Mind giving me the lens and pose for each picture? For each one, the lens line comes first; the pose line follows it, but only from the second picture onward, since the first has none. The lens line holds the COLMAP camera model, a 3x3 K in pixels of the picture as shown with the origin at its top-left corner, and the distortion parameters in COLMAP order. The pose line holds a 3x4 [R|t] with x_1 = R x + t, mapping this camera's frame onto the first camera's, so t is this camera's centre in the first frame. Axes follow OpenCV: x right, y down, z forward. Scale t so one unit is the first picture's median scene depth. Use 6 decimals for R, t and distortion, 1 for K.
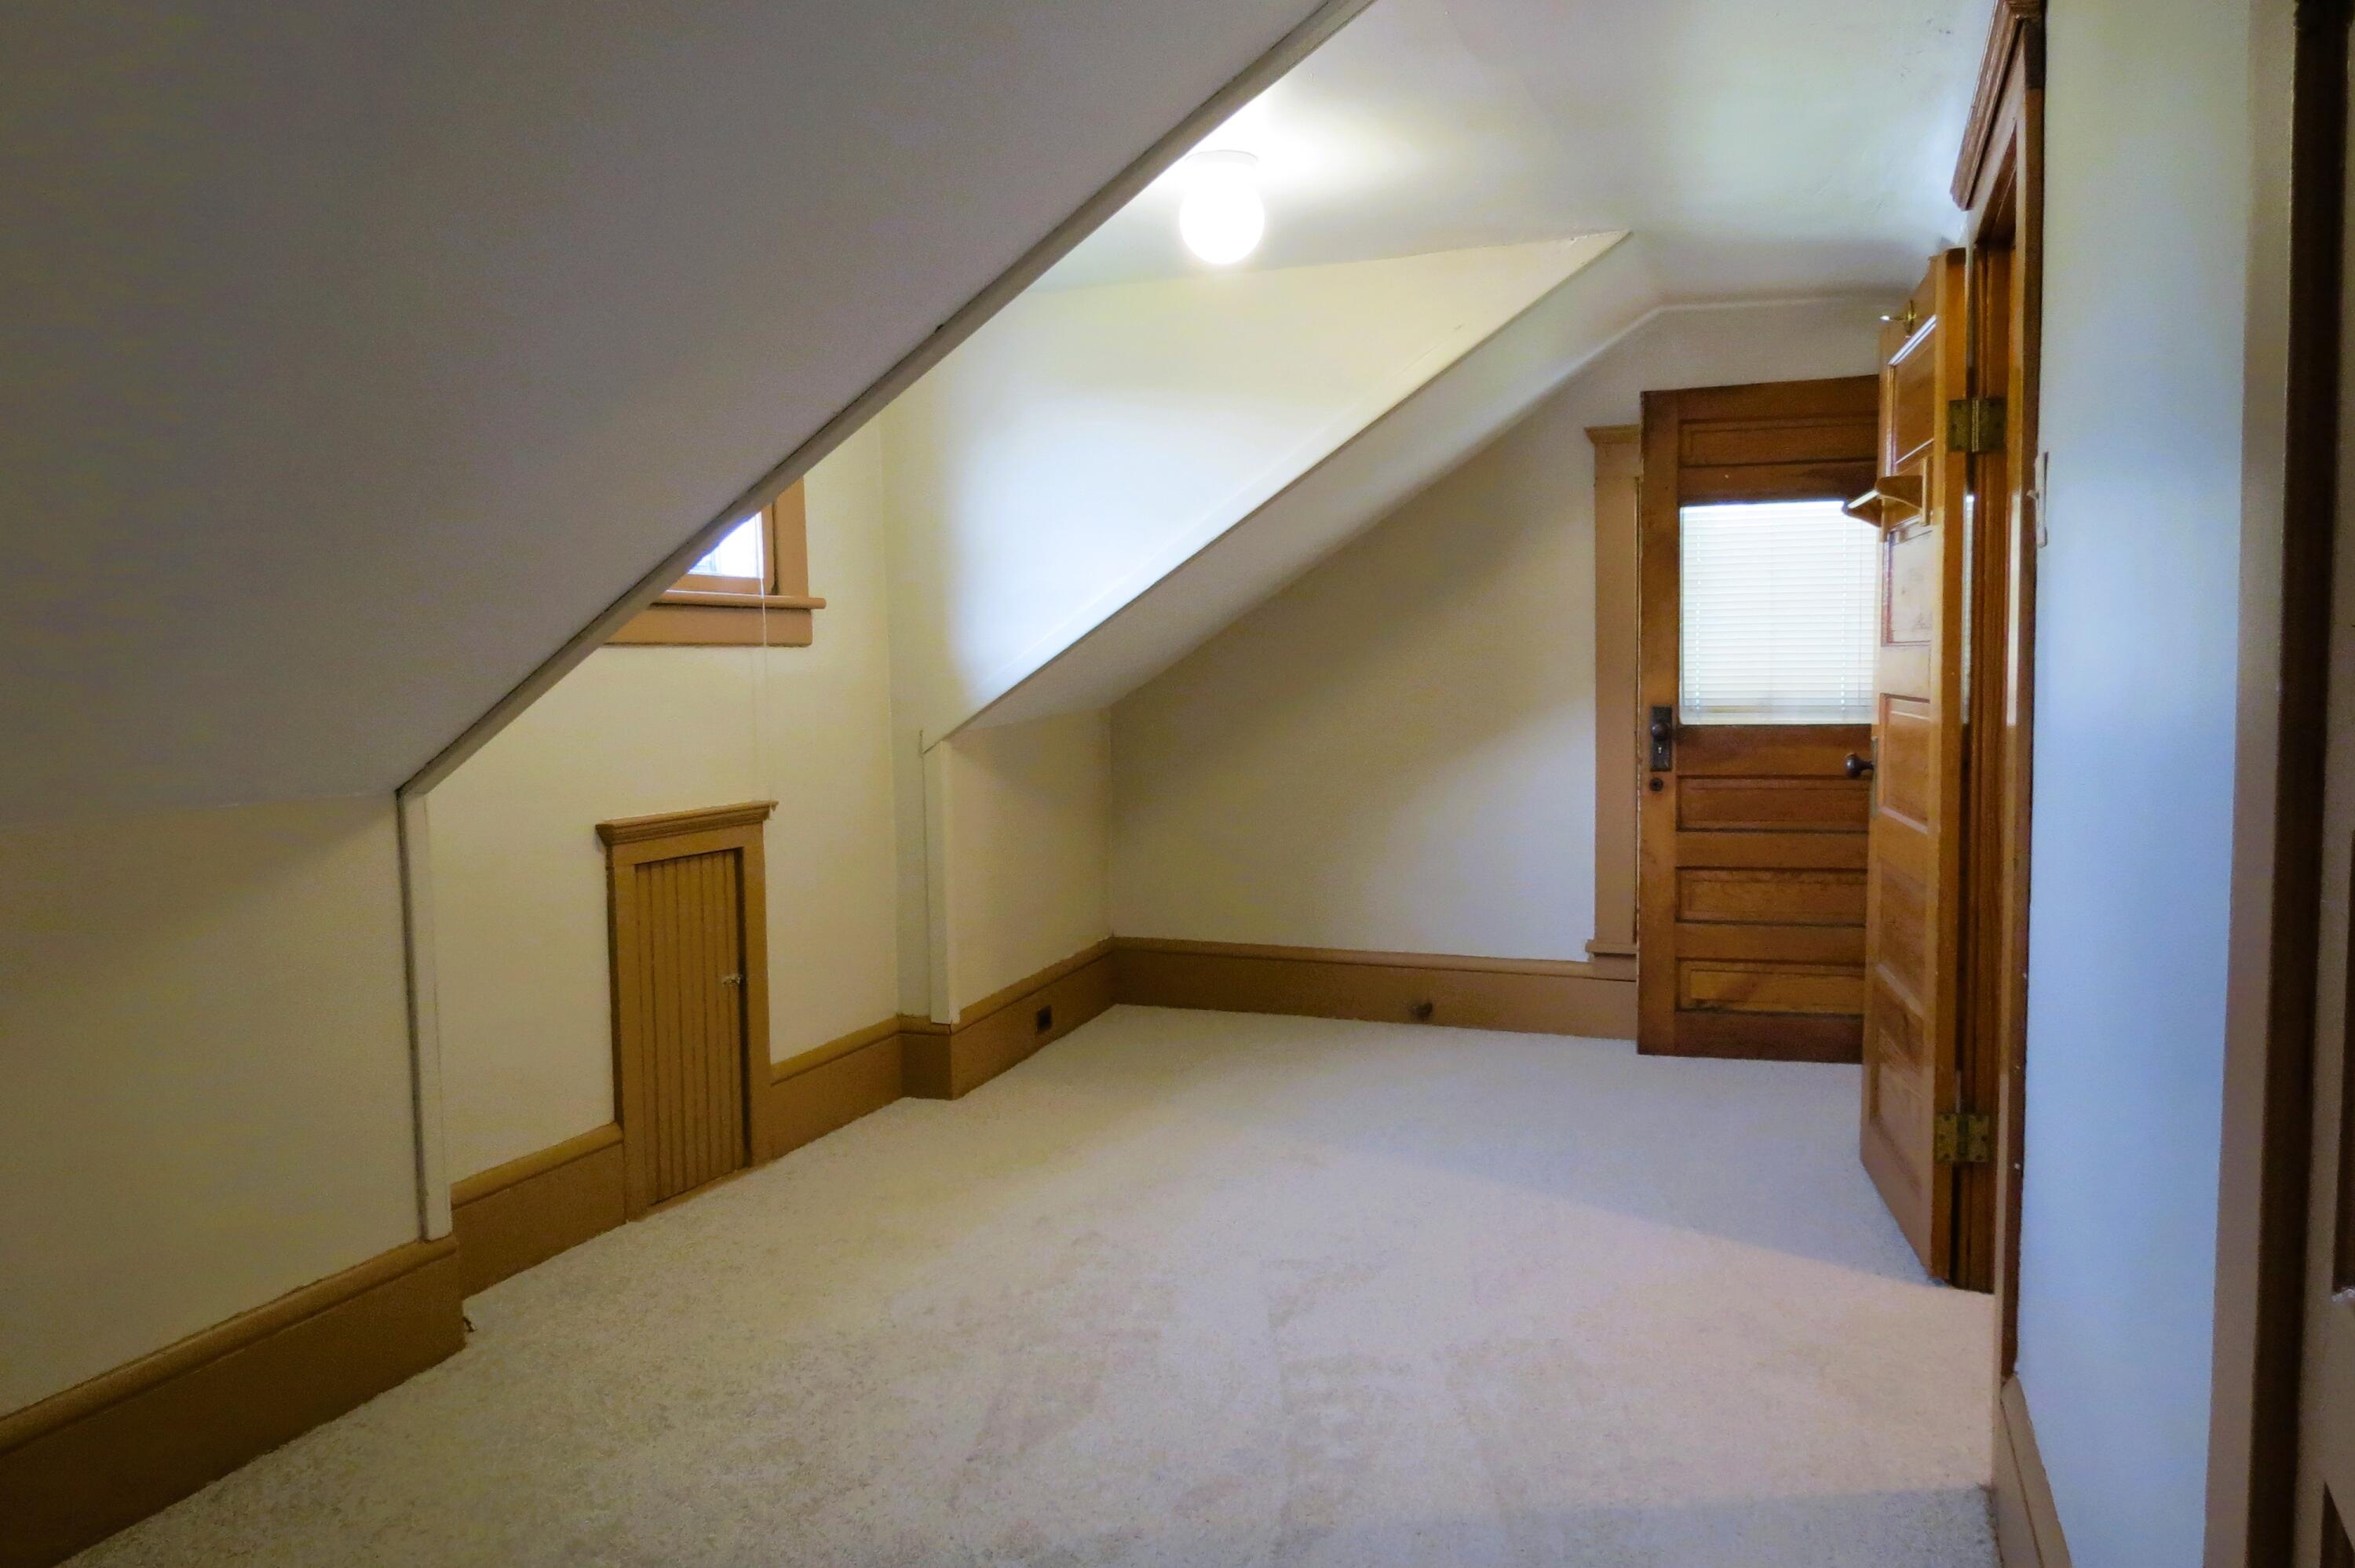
lens RADIAL K [[1725.2, 0, 1172.8], [0, 1725.2, 789.0], [0, 0, 1]] dist [-0.075929, 0.054136]
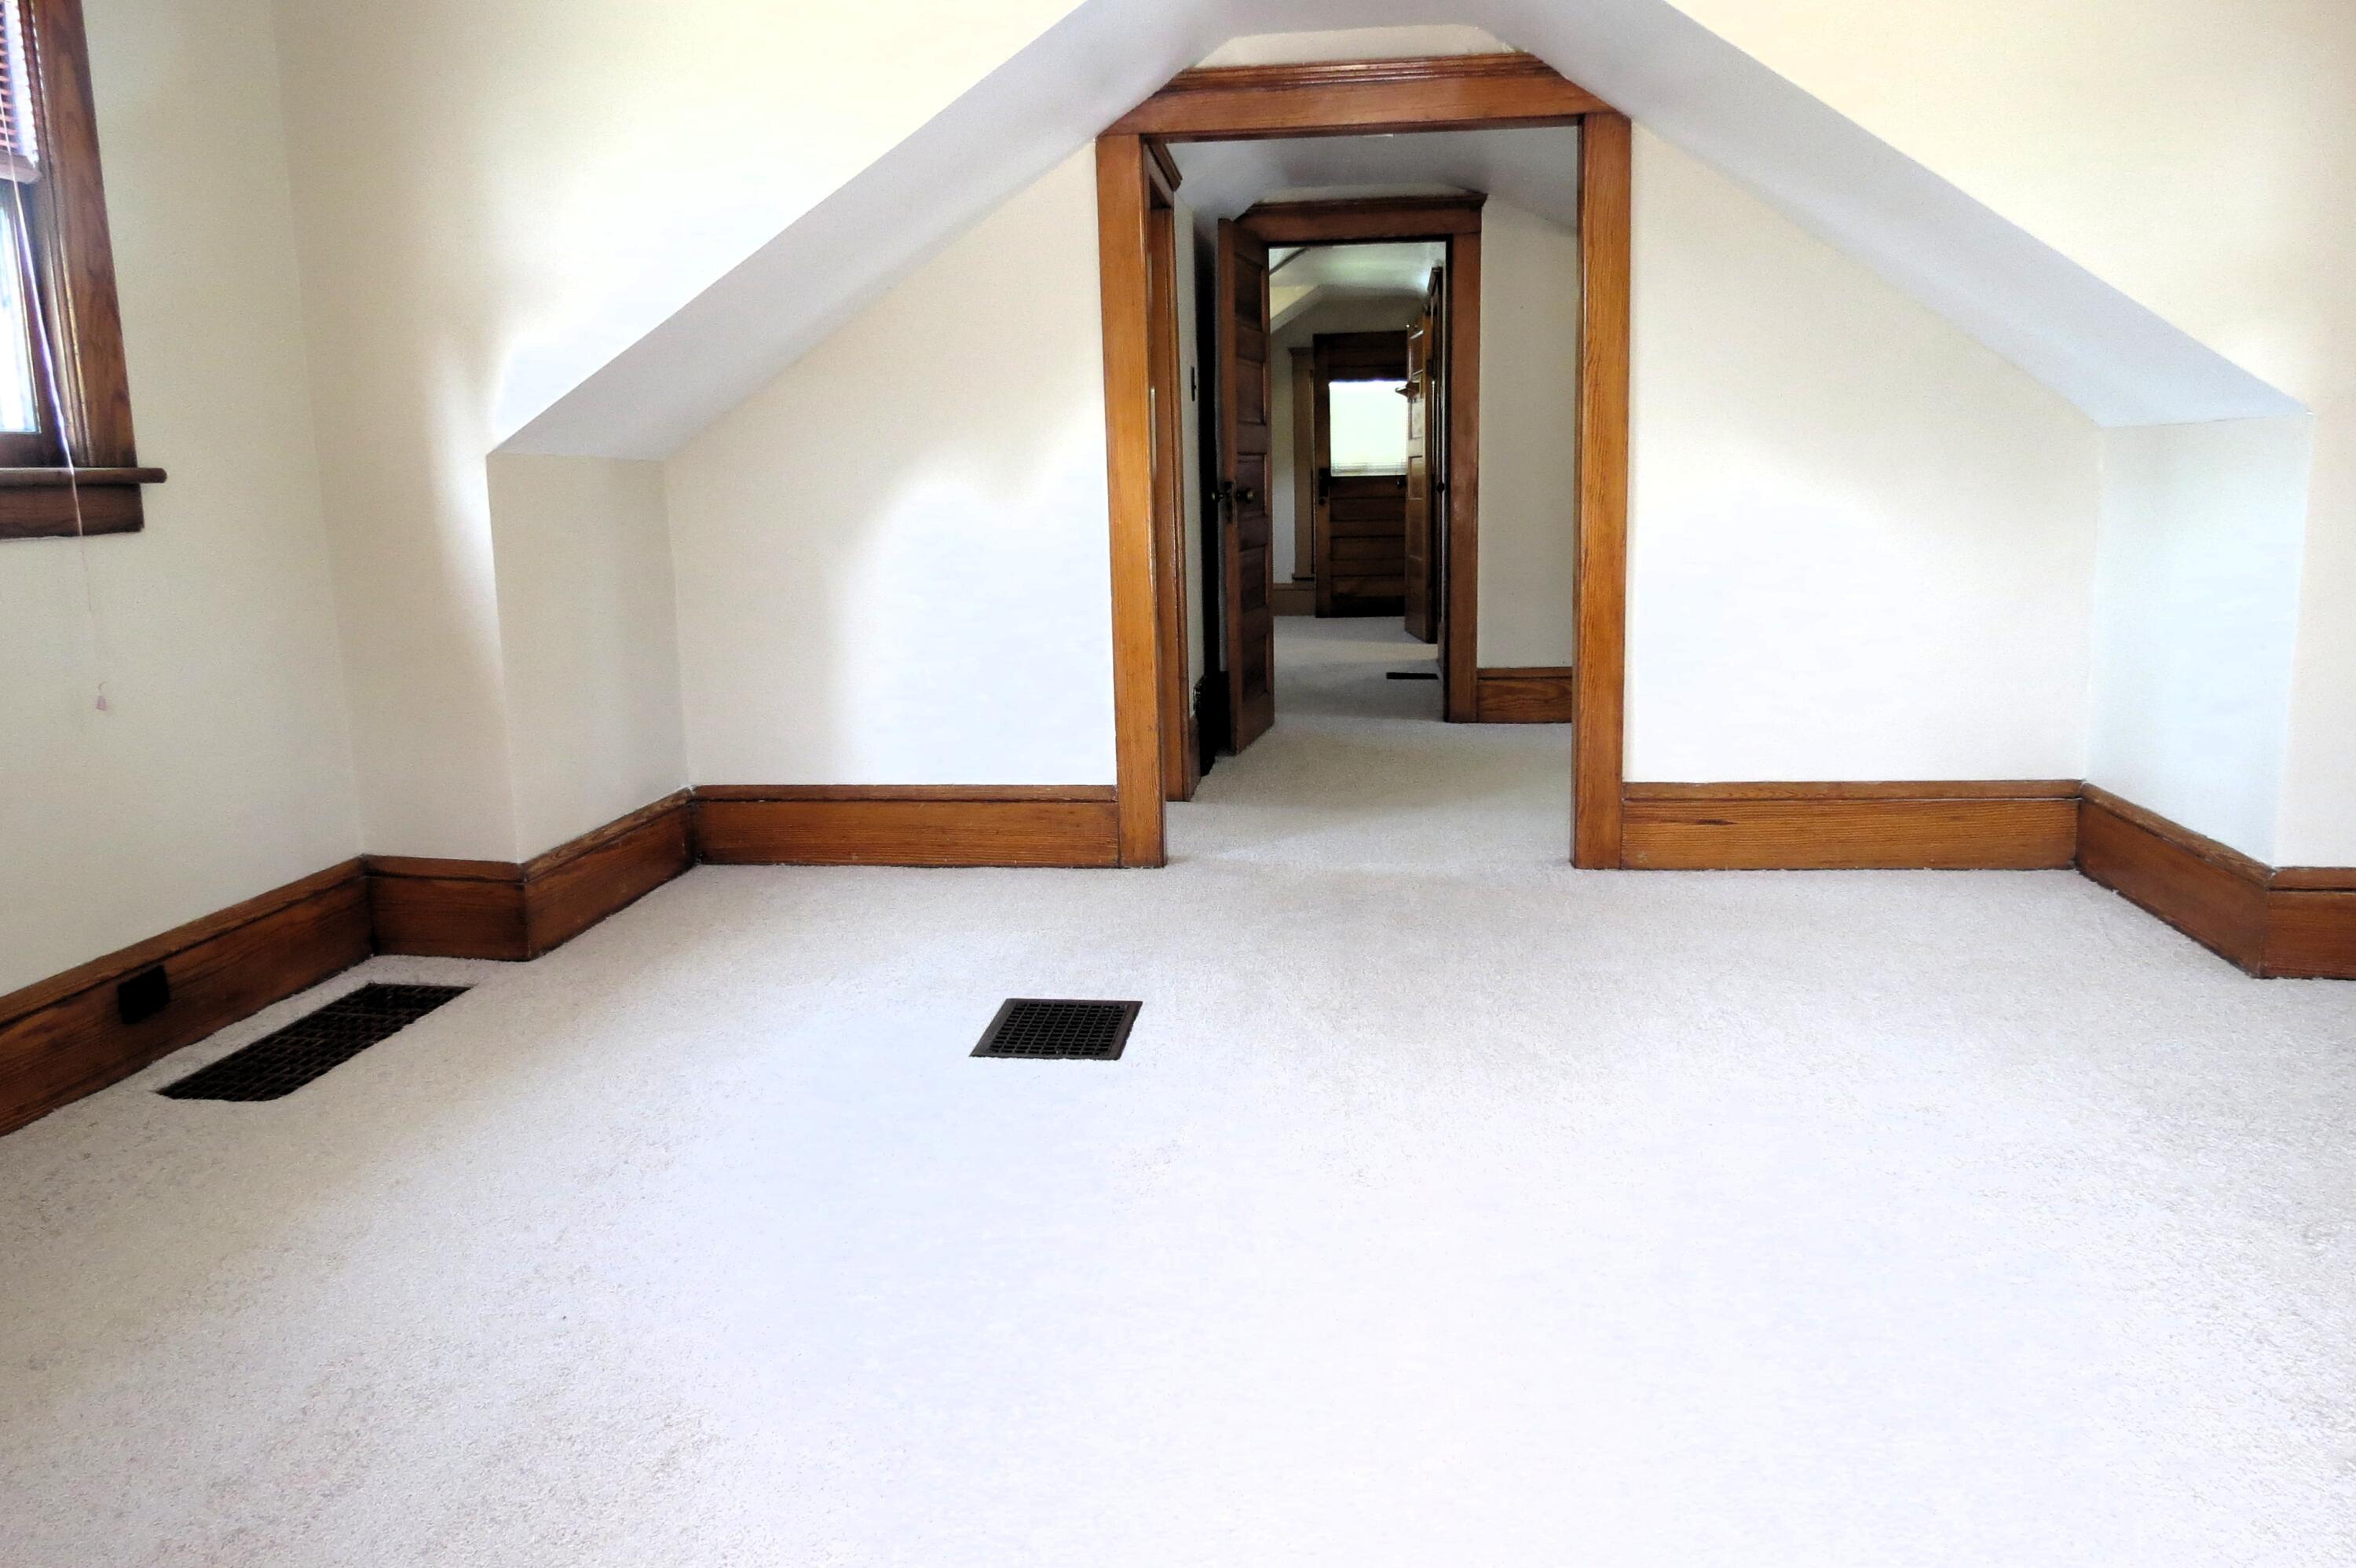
lens RADIAL K [[1726.0, 0, 1173.3], [0, 1726.0, 789.0], [0, 0, 1]] dist [-0.075929, 0.054136]
pose [[0.970915, -0.048852, 0.234388, -0.495707], [0.025728, 0.994582, 0.100721, 0.147517], [-0.238039, -0.091761, 0.966911, -1.291526]]
